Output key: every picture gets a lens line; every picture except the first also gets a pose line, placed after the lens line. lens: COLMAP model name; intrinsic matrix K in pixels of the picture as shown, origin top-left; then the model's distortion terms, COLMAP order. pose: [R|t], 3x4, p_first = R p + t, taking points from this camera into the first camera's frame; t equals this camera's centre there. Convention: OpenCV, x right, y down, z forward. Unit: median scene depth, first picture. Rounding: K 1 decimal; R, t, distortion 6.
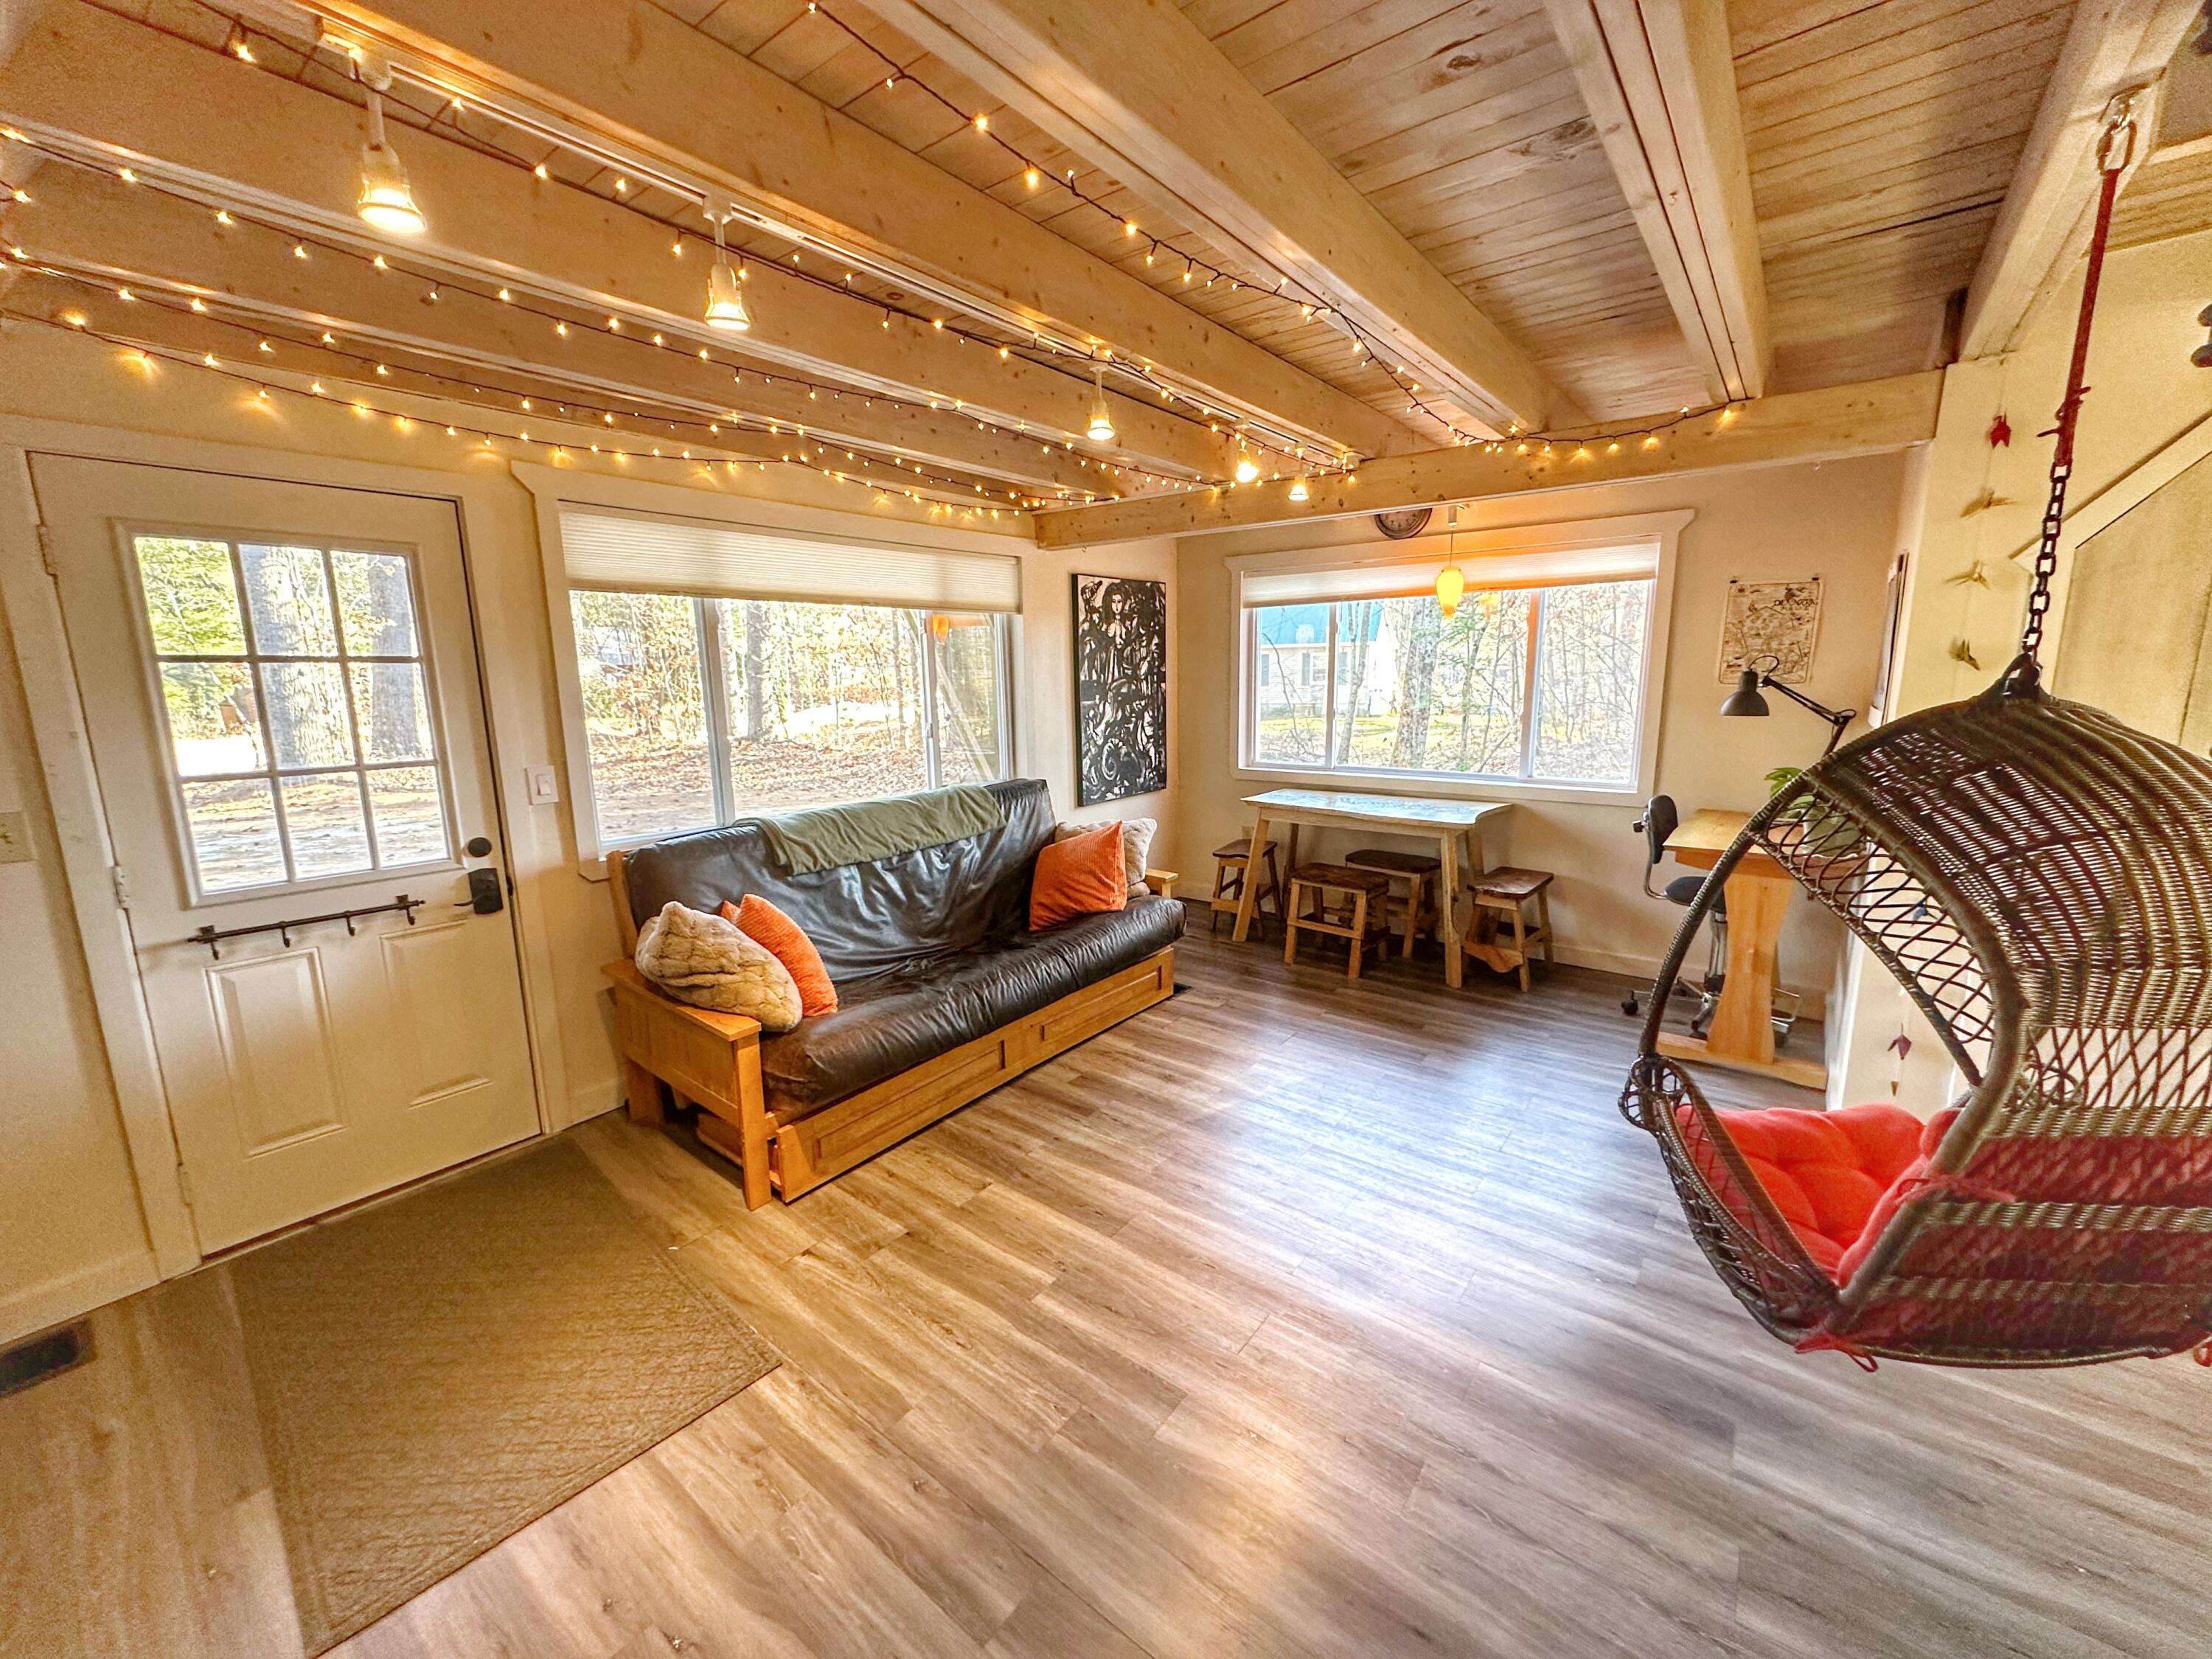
lens RADIAL K [[883.6, 0, 1102.4], [0, 883.6, 825.6], [0, 0, 1]] dist [-0.003318, -0.000351]
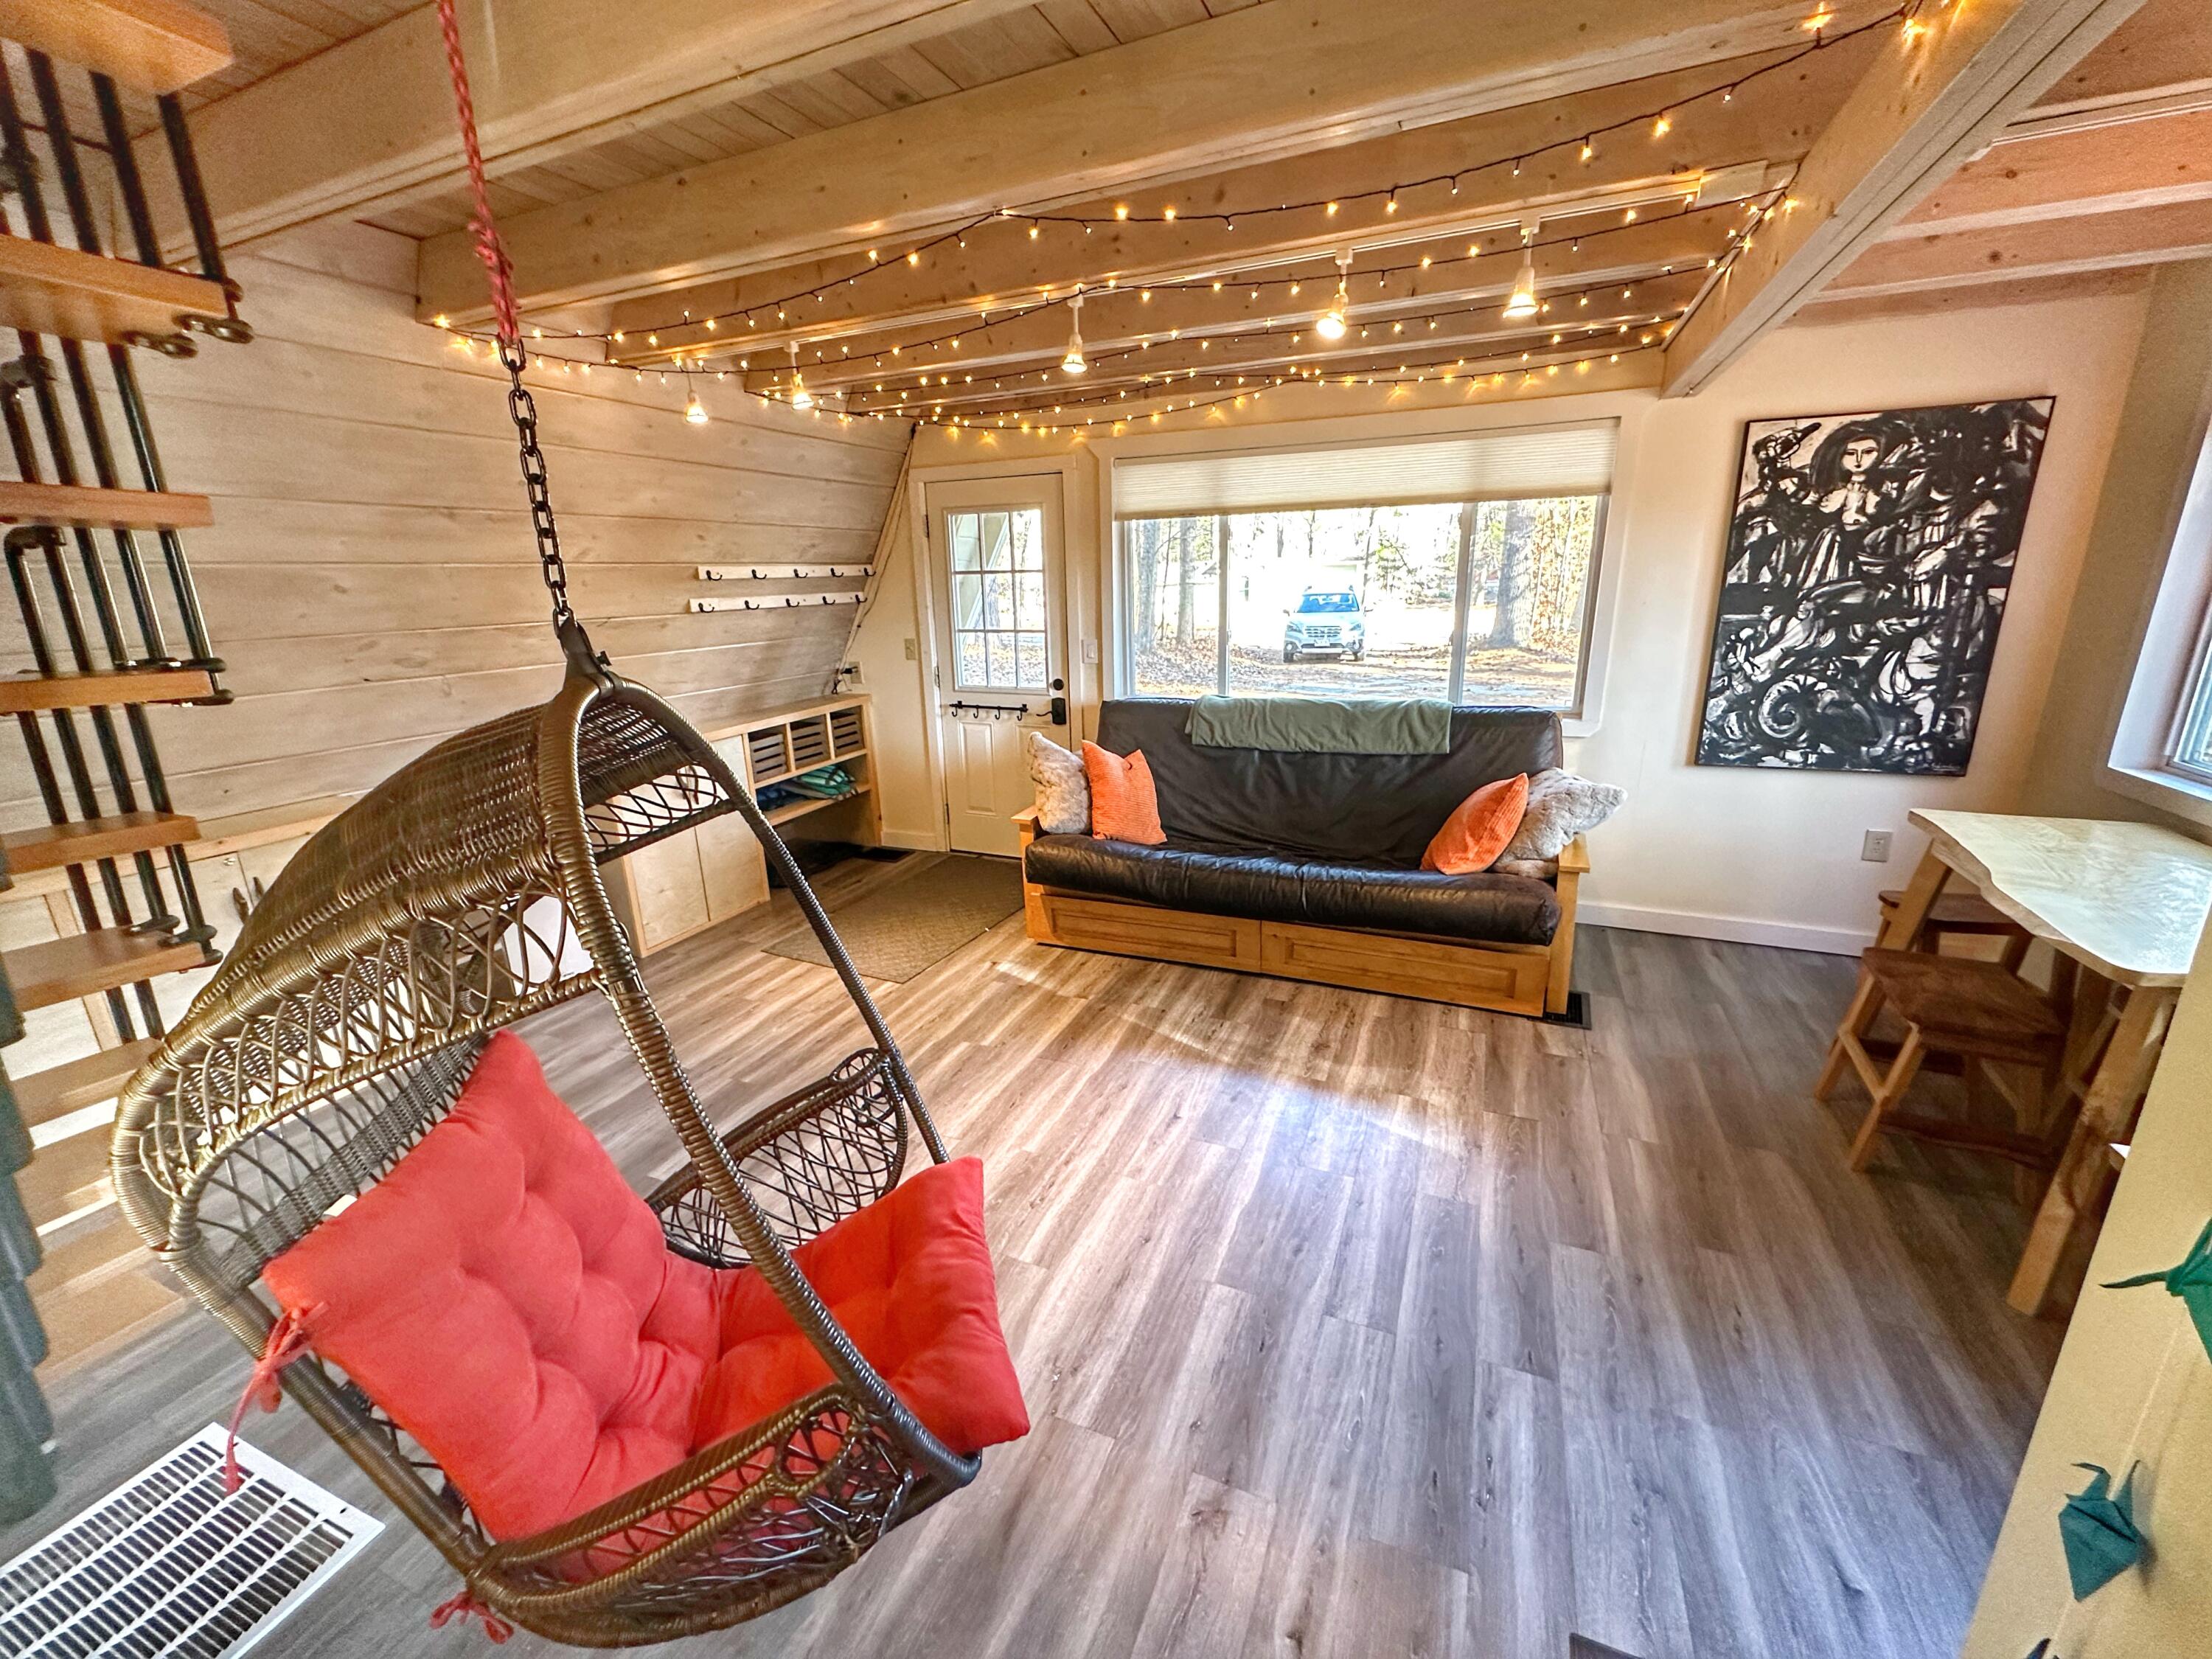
lens RADIAL K [[883.6, 0, 1097.8], [0, 883.6, 822.7], [0, 0, 1]] dist [-0.003318, -0.000351]
pose [[0.247975, 0.268725, -0.930750, 0.531627], [-0.148015, 0.959987, 0.237731, -0.074718], [0.957392, 0.078813, 0.277828, 0.347721]]
